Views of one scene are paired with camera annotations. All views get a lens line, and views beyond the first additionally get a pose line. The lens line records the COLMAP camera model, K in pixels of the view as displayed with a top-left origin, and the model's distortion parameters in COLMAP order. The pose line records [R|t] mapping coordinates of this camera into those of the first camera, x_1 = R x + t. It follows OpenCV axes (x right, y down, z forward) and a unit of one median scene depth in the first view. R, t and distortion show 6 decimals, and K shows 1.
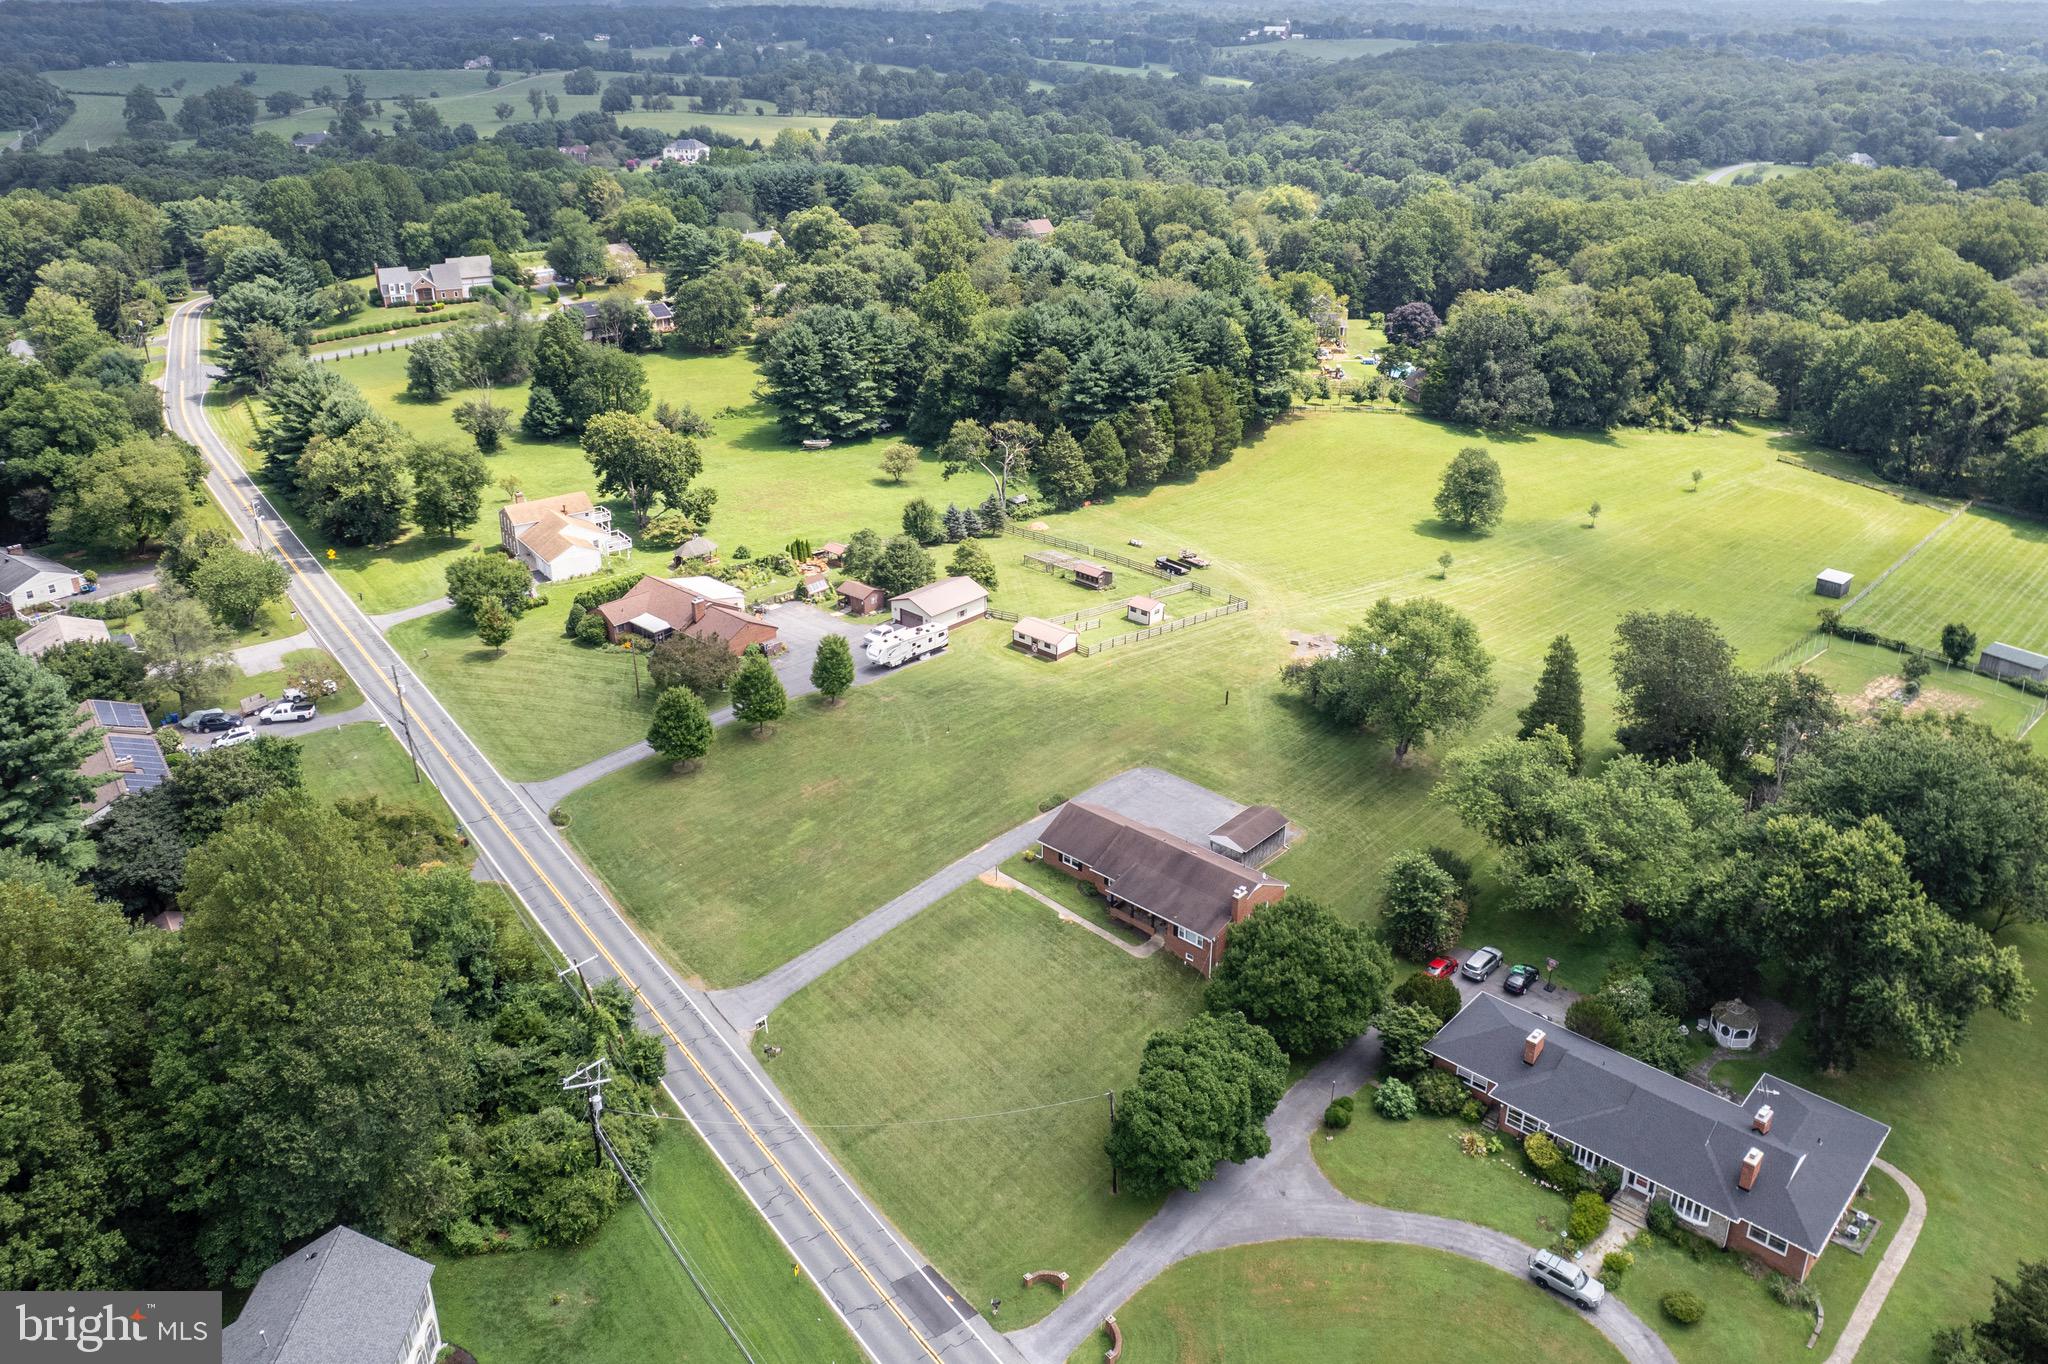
lens RADIAL K [[1557.9, 0, 1051.6], [0, 1557.9, 545.9], [0, 0, 1]] dist [-0.049292, 0.007448]
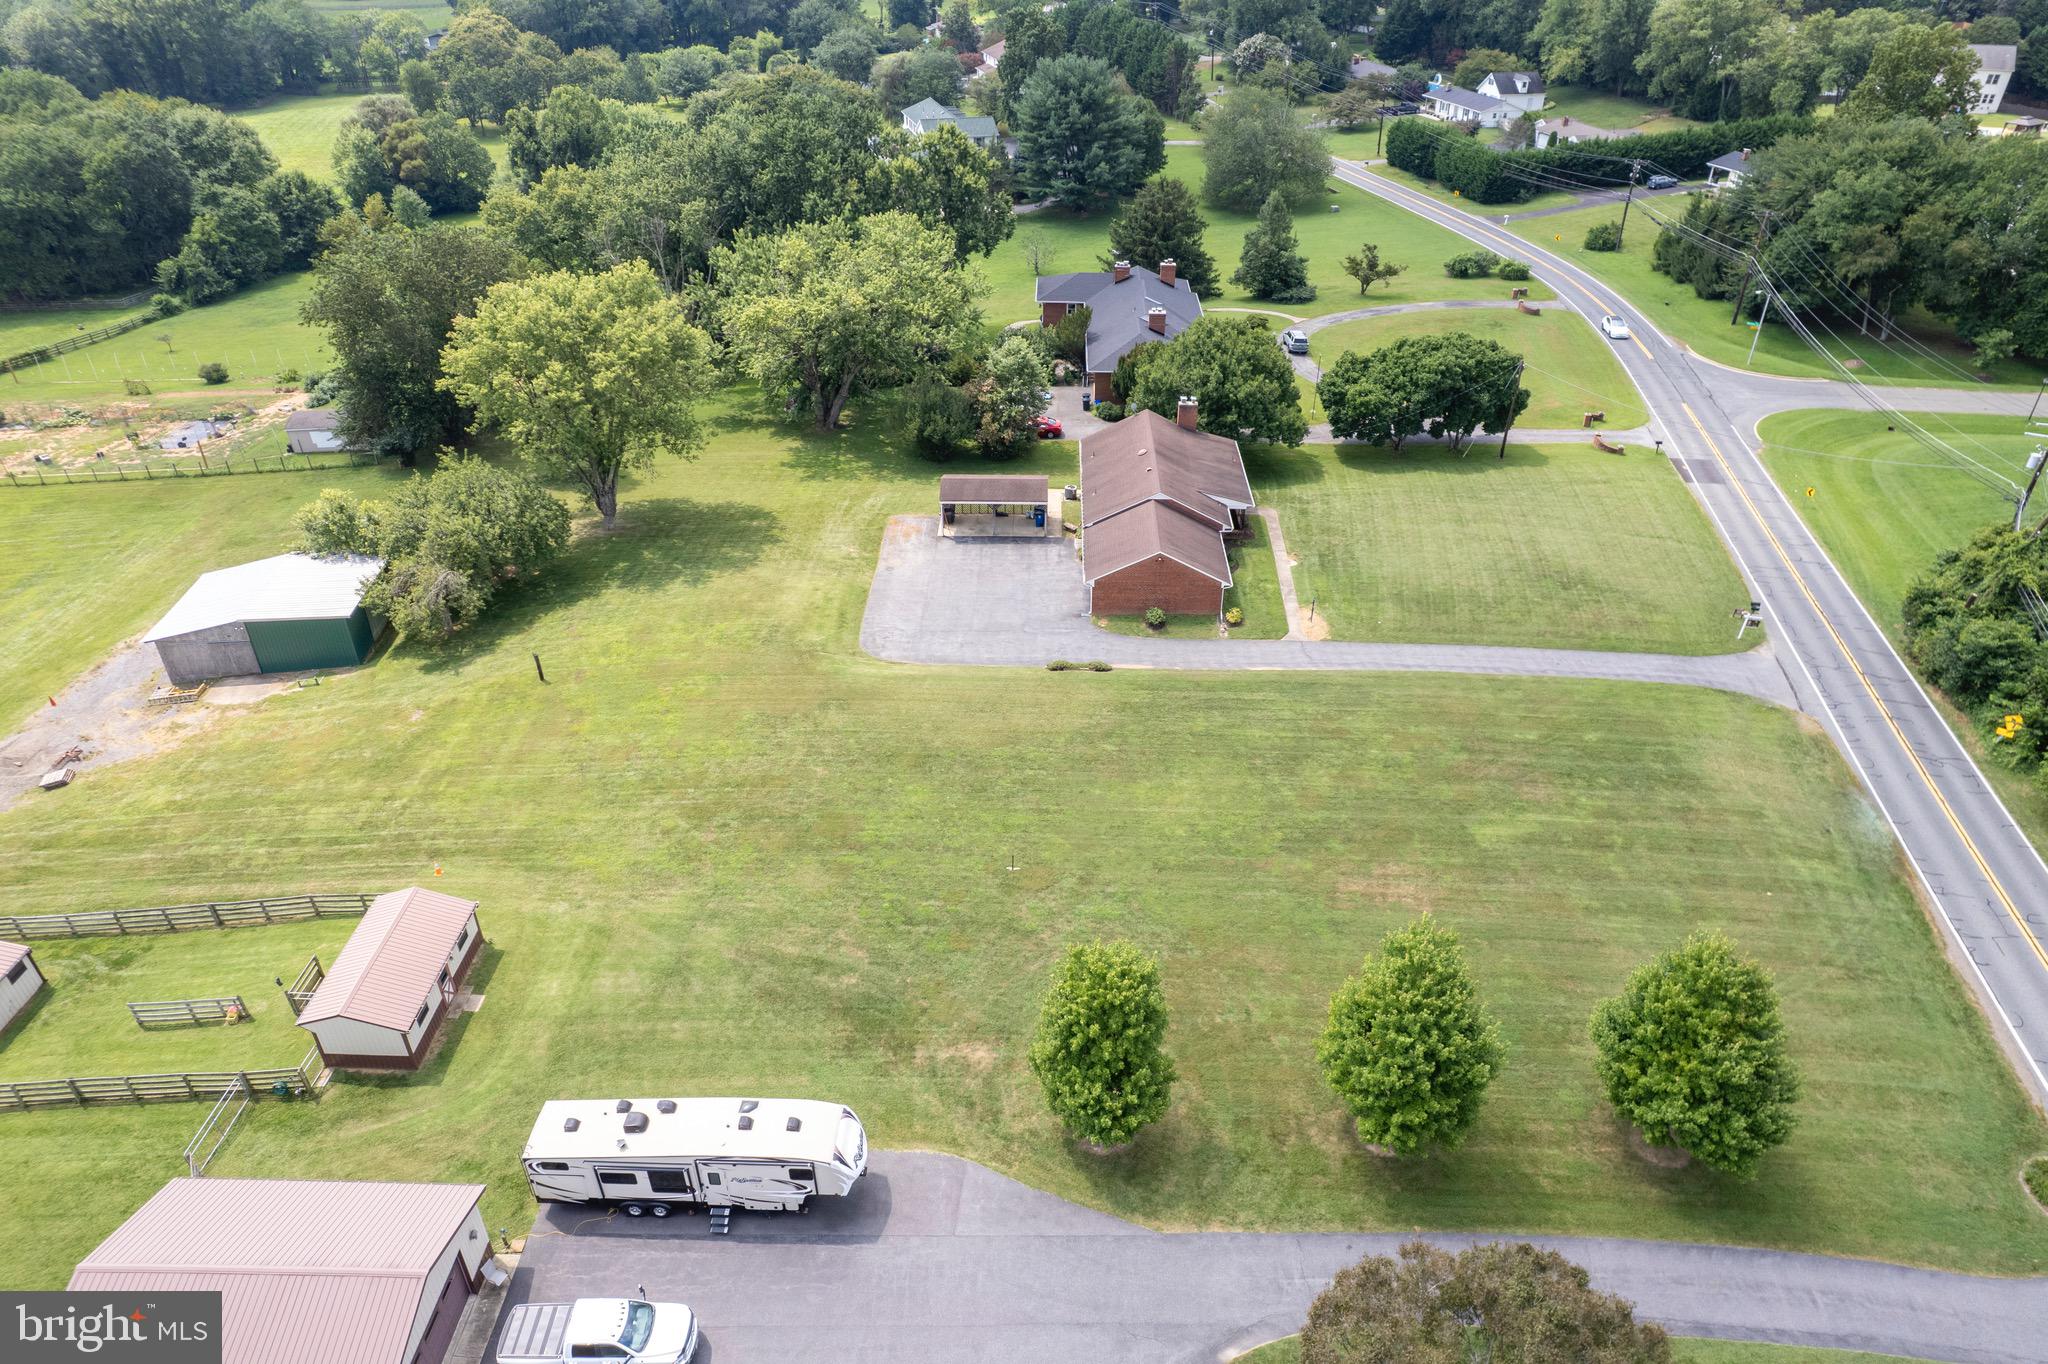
lens RADIAL K [[1326.5, 0, 1031.1], [0, 1326.5, 685.2], [0, 0, 1]] dist [-0.084415, 0.082835]
pose [[-0.653380, -0.414217, 0.633655, -0.168976], [0.251447, 0.670762, 0.697748, -0.099498], [-0.714051, 0.615225, -0.334109, 0.666725]]
